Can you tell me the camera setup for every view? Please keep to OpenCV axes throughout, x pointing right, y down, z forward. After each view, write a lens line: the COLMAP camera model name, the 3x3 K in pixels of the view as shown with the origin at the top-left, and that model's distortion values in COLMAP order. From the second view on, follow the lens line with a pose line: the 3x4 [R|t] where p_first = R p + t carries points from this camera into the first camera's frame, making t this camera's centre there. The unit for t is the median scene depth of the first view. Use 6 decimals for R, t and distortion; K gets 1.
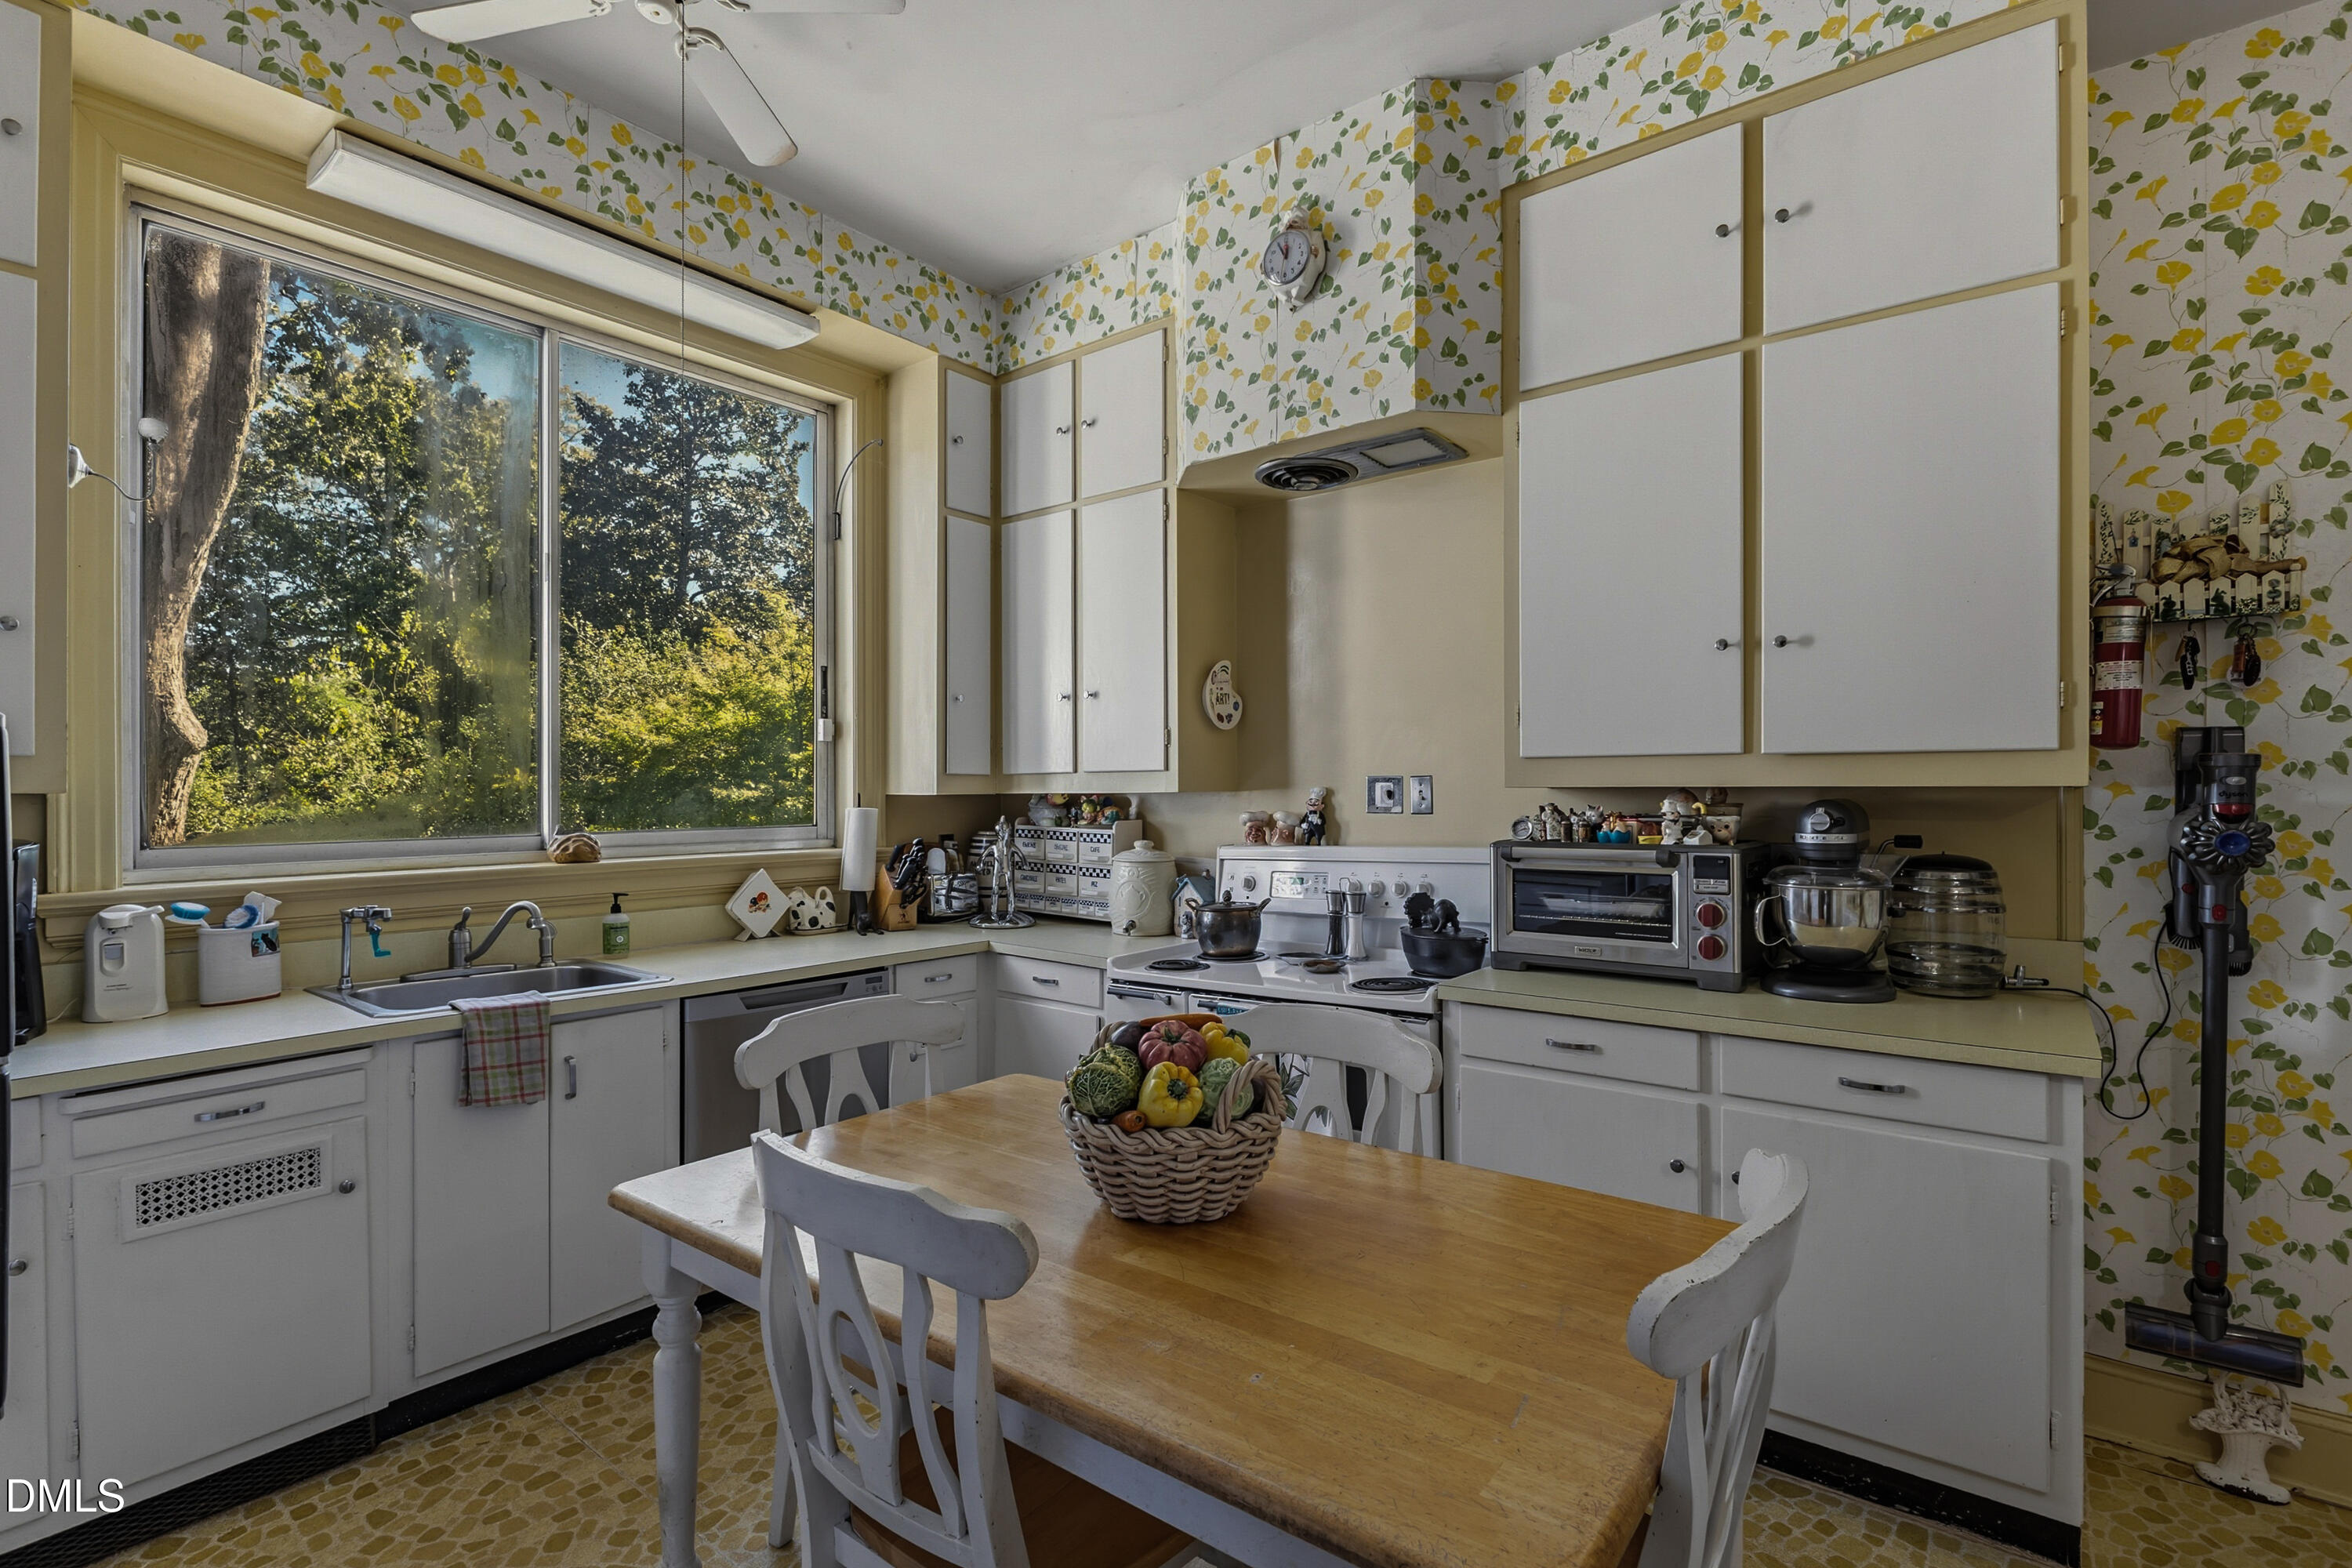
lens RADIAL K [[1088.0, 0, 1183.2], [0, 1088.0, 793.3], [0, 0, 1]] dist [0.001170, -0.001260]
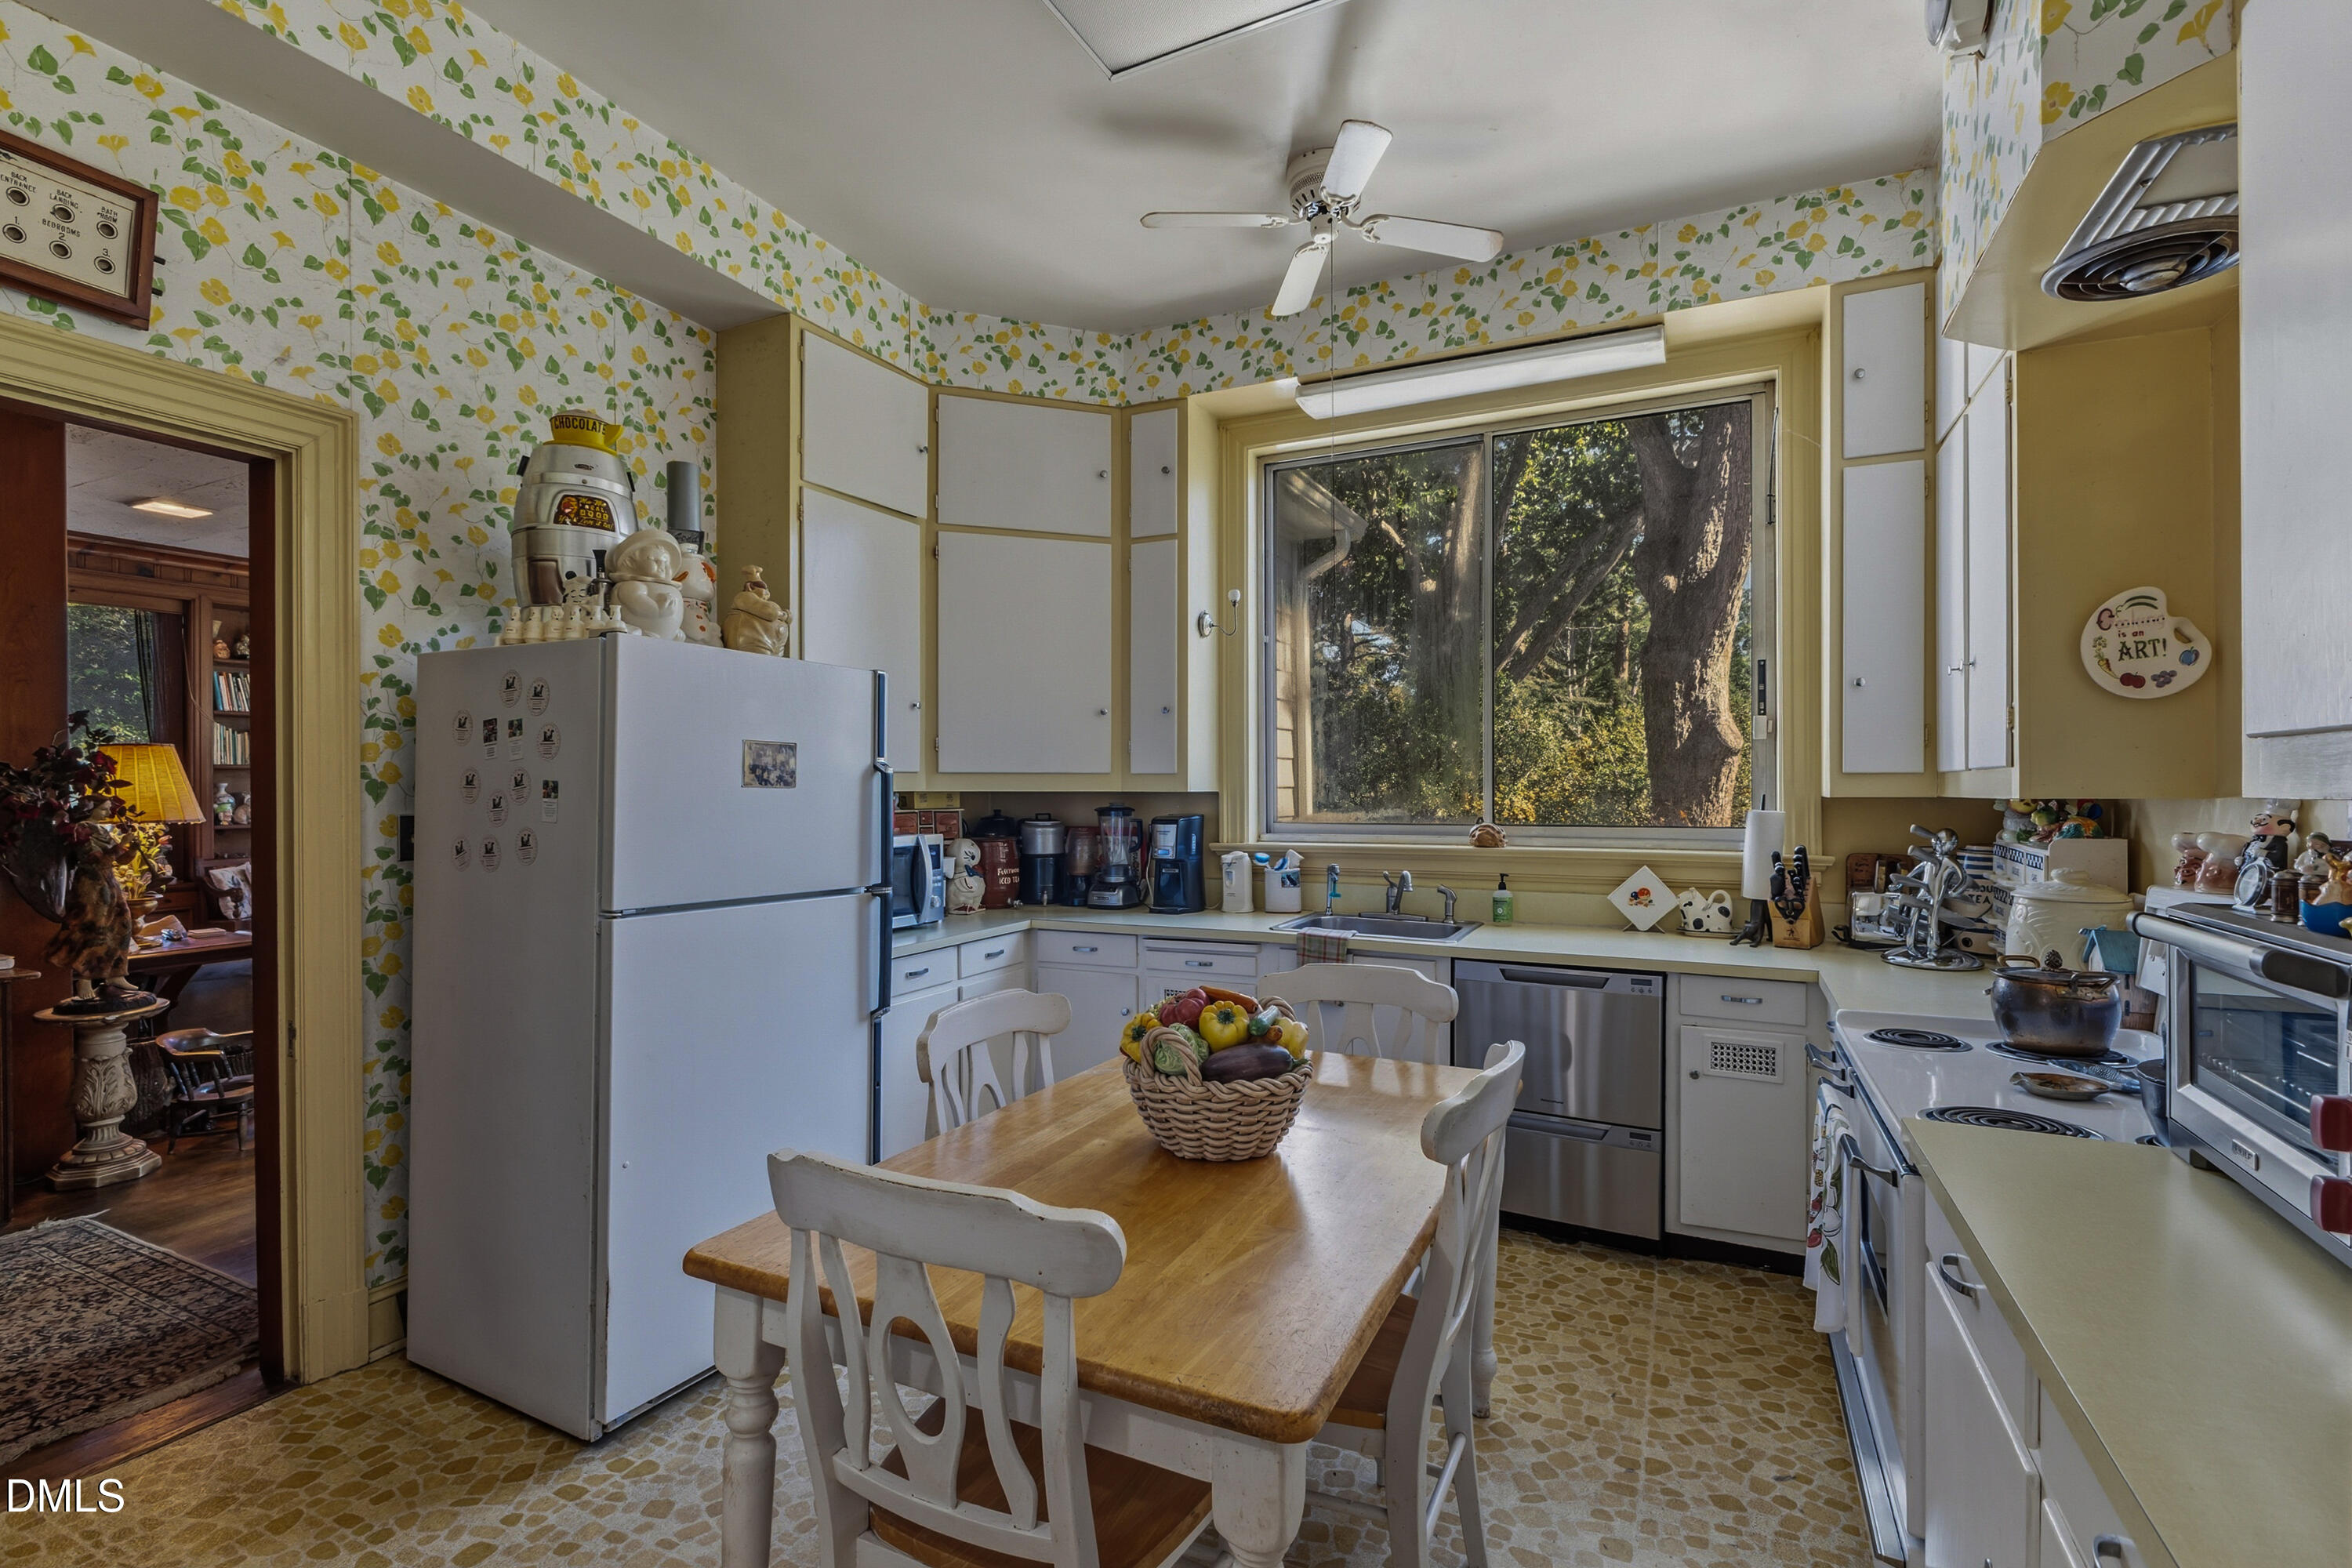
lens RADIAL K [[1088.0, 0, 1175.4], [0, 1088.0, 783.2], [0, 0, 1]] dist [0.001170, -0.001260]
pose [[0.203071, 0.000727, -0.979164, 0.560727], [-0.001862, 0.999998, 0.000357, -0.009952], [0.979162, 0.001751, 0.203072, 0.349711]]
